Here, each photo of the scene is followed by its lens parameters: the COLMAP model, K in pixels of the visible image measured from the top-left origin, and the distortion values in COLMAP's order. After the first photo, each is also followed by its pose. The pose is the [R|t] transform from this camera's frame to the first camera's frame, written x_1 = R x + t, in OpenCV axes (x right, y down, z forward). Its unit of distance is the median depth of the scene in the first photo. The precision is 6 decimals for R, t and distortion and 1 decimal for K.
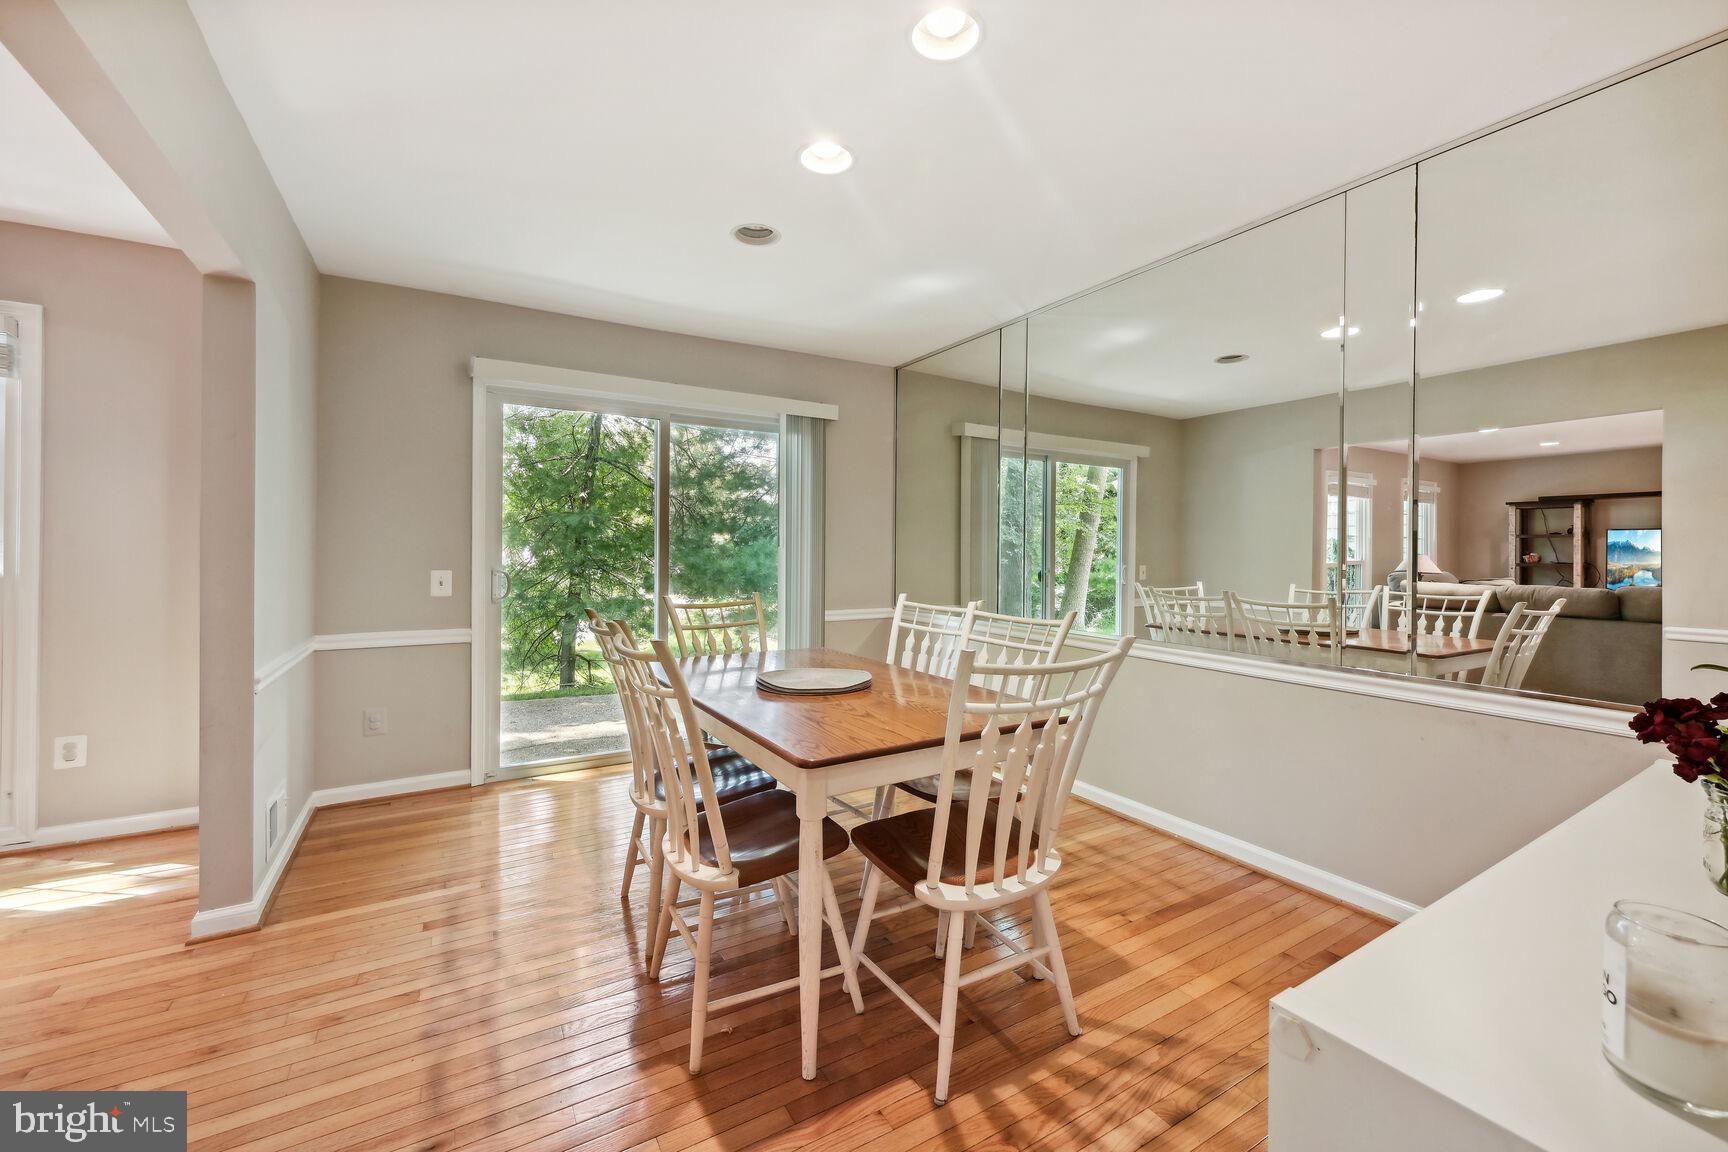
lens RADIAL K [[709.2, 0, 885.8], [0, 709.2, 556.5], [0, 0, 1]] dist [0.000365, -0.000603]
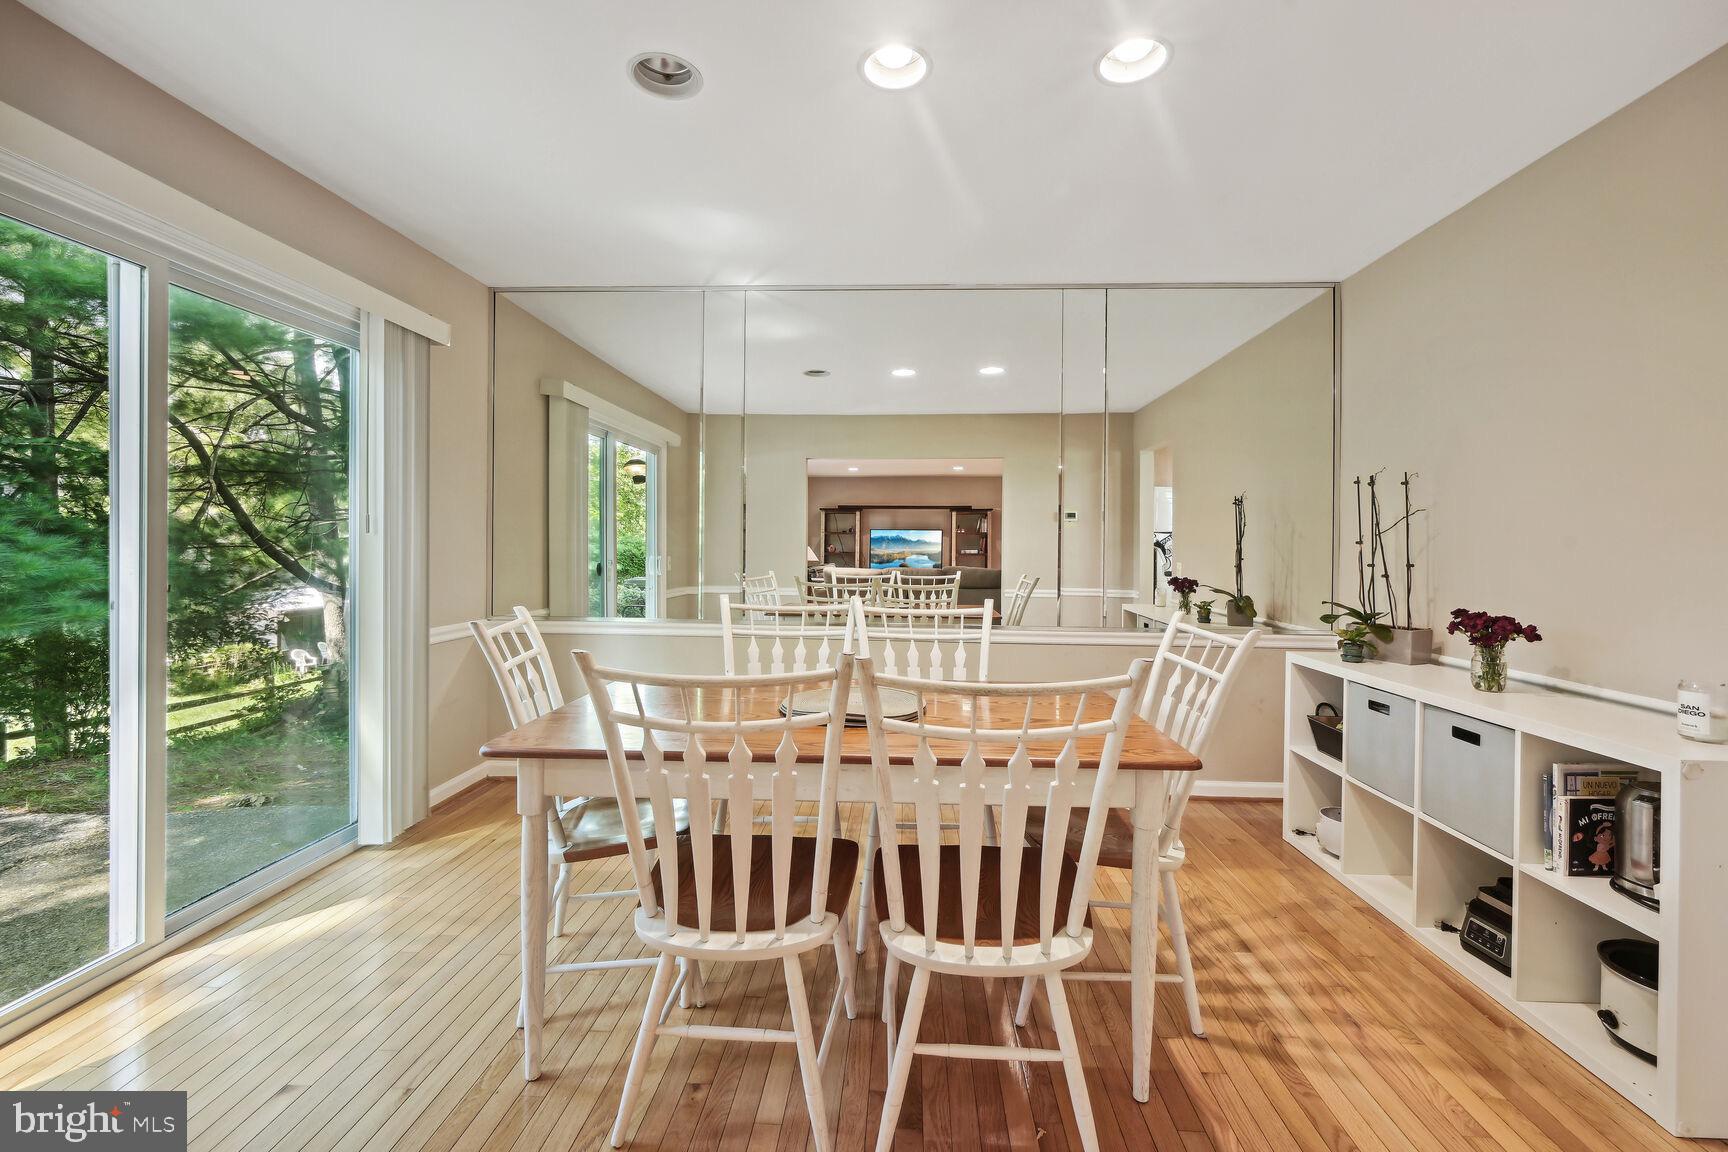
lens RADIAL K [[709.2, 0, 873.0], [0, 709.2, 554.6], [0, 0, 1]] dist [0.000365, -0.000603]
pose [[0.561974, -0.008012, 0.827116, -0.371685], [-0.002750, 0.999929, 0.011555, -0.001458], [-0.827151, -0.008768, 0.561912, 0.262699]]
